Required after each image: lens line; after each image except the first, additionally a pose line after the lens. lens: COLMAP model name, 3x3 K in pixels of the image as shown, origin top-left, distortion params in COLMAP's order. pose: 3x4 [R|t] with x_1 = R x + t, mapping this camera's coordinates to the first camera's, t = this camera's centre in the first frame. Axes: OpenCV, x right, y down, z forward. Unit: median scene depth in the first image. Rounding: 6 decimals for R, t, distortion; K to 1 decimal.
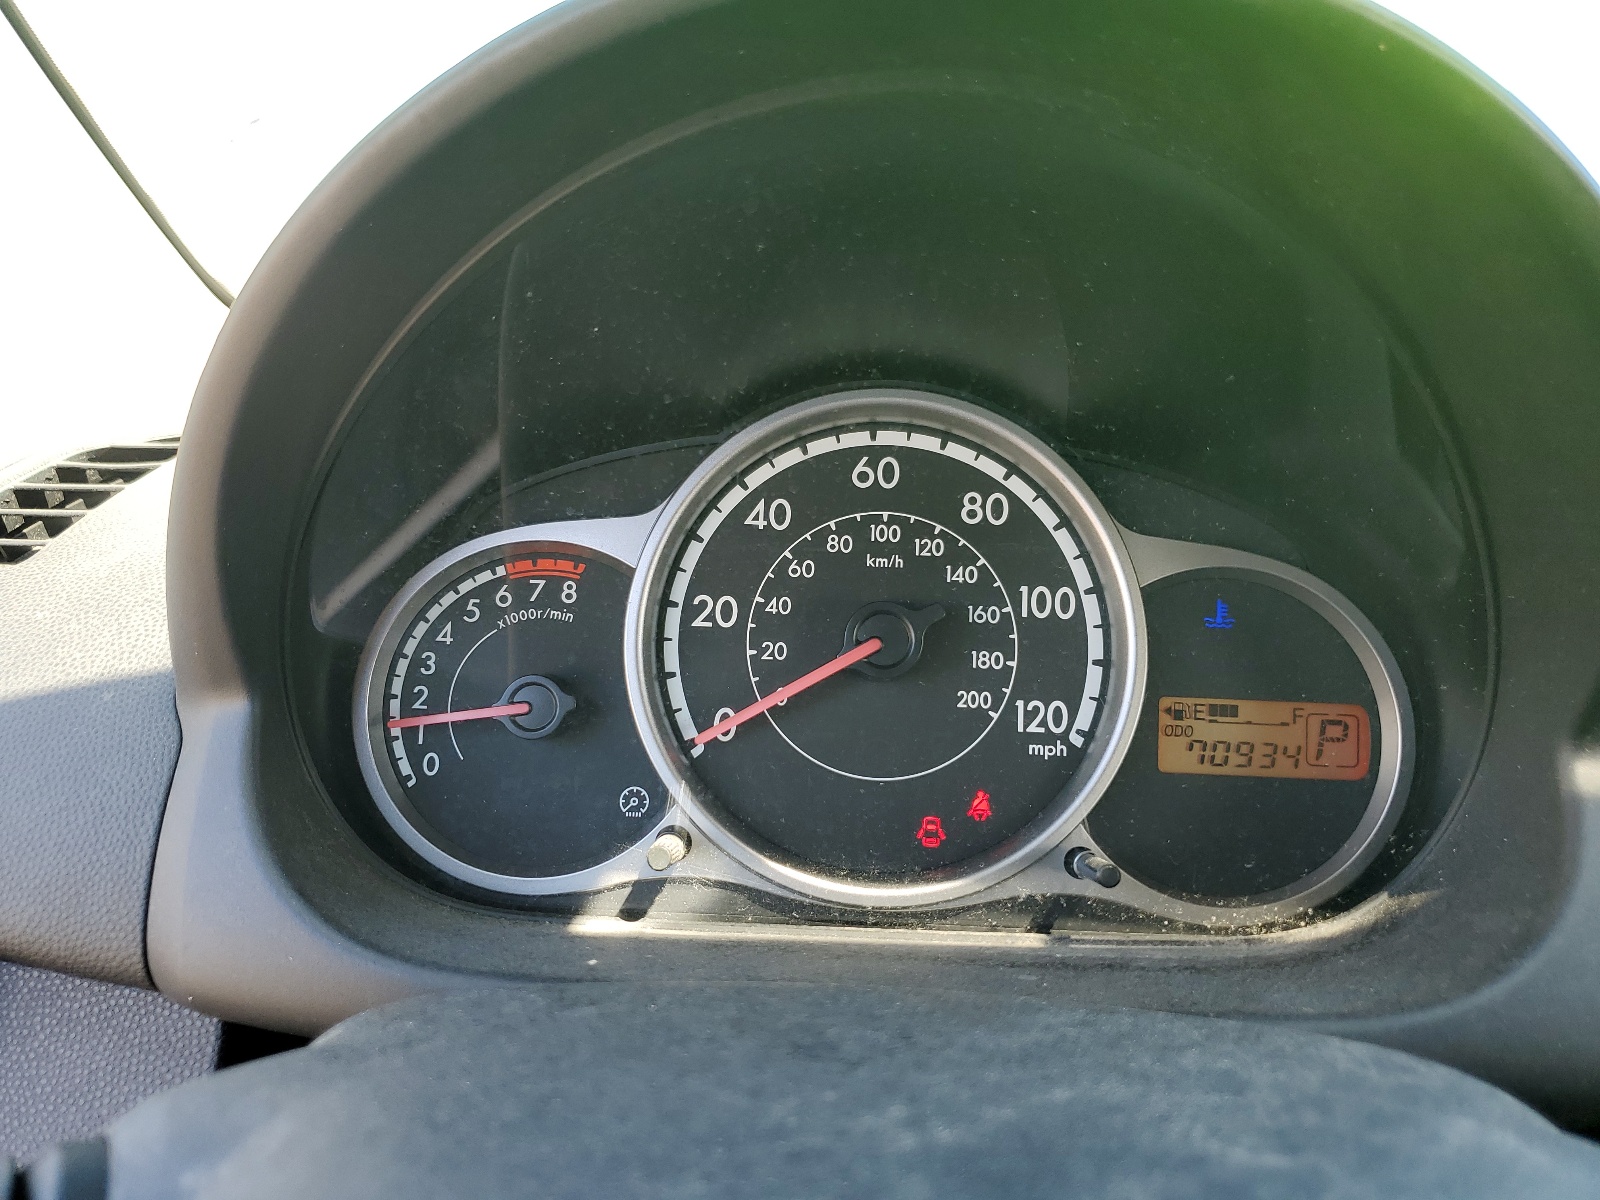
lens RADIAL K [[1224.3, 0, 801.6], [0, 1224.3, 602.3], [0, 0, 1]] dist [0.016256, 0.001506]
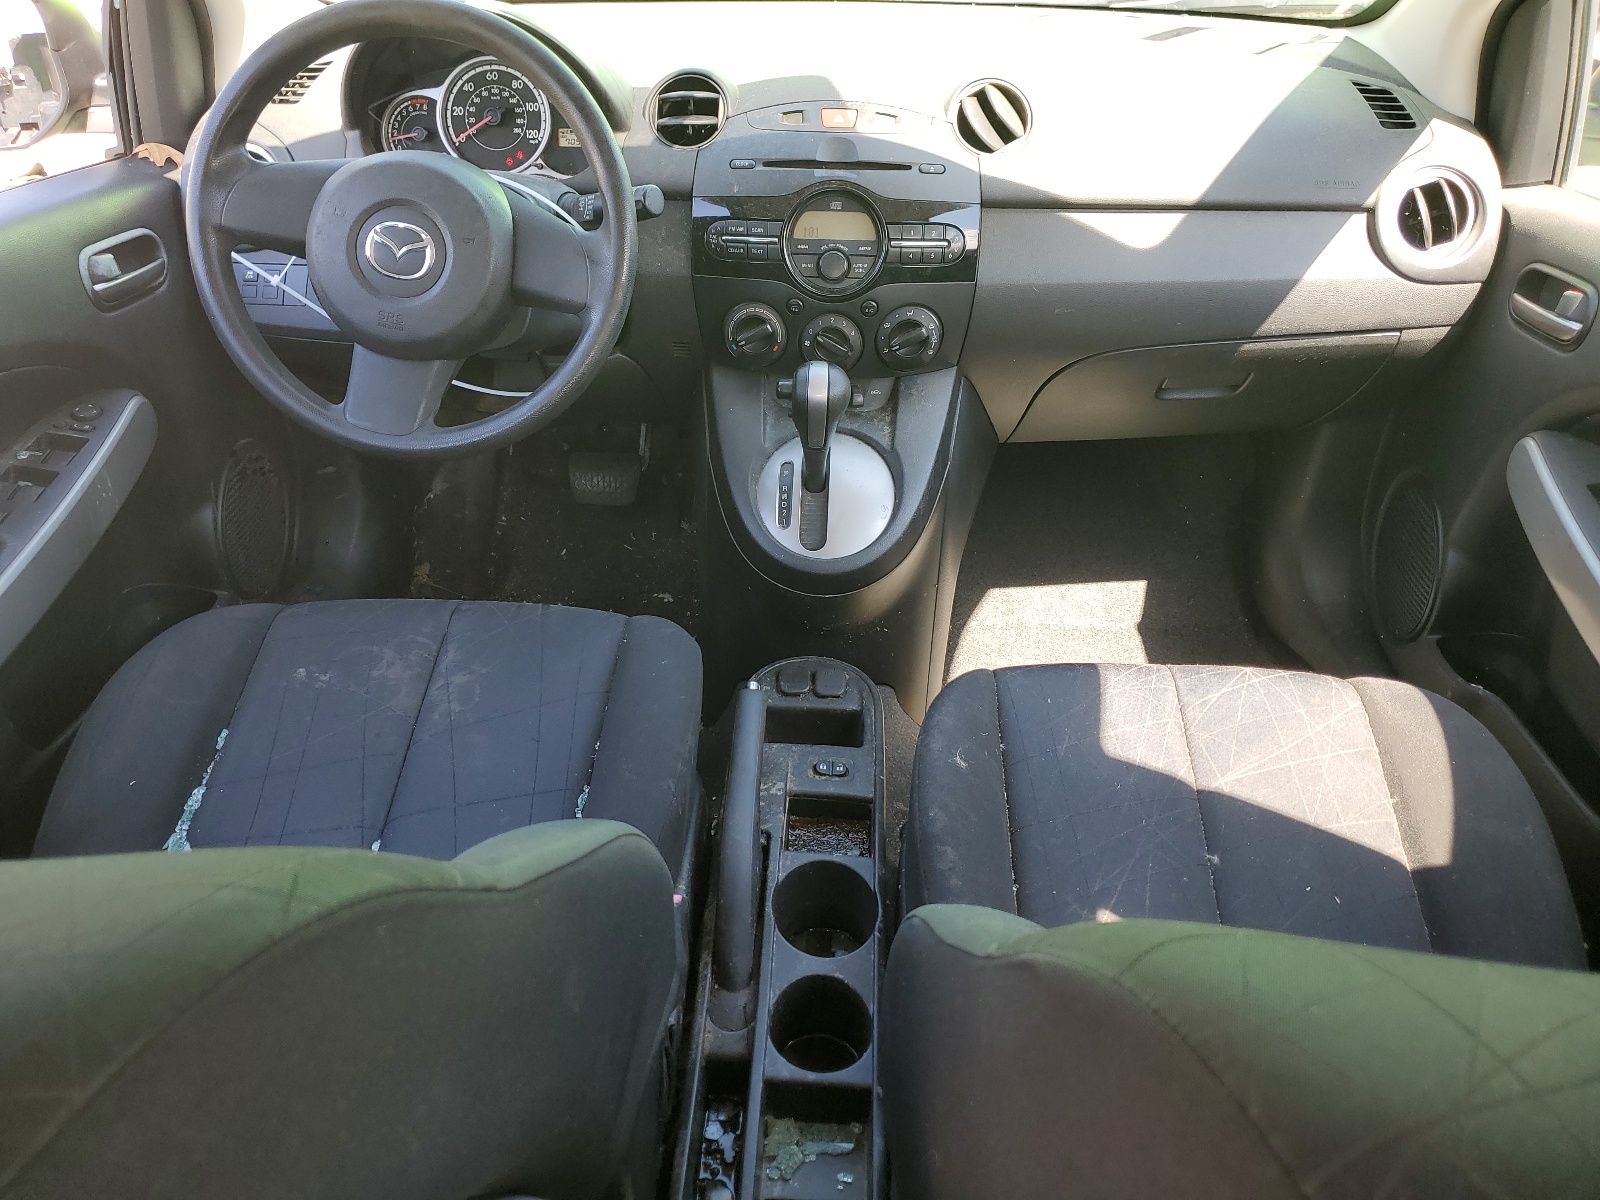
lens RADIAL K [[1224.3, 0, 799.0], [0, 1224.3, 599.5], [0, 0, 1]] dist [0.016256, 0.001506]
pose [[0.998995, -0.013221, -0.042831, 1.331386], [0.025415, 0.954145, 0.298263, 0.399949], [0.036923, -0.299052, 0.953522, -3.732985]]
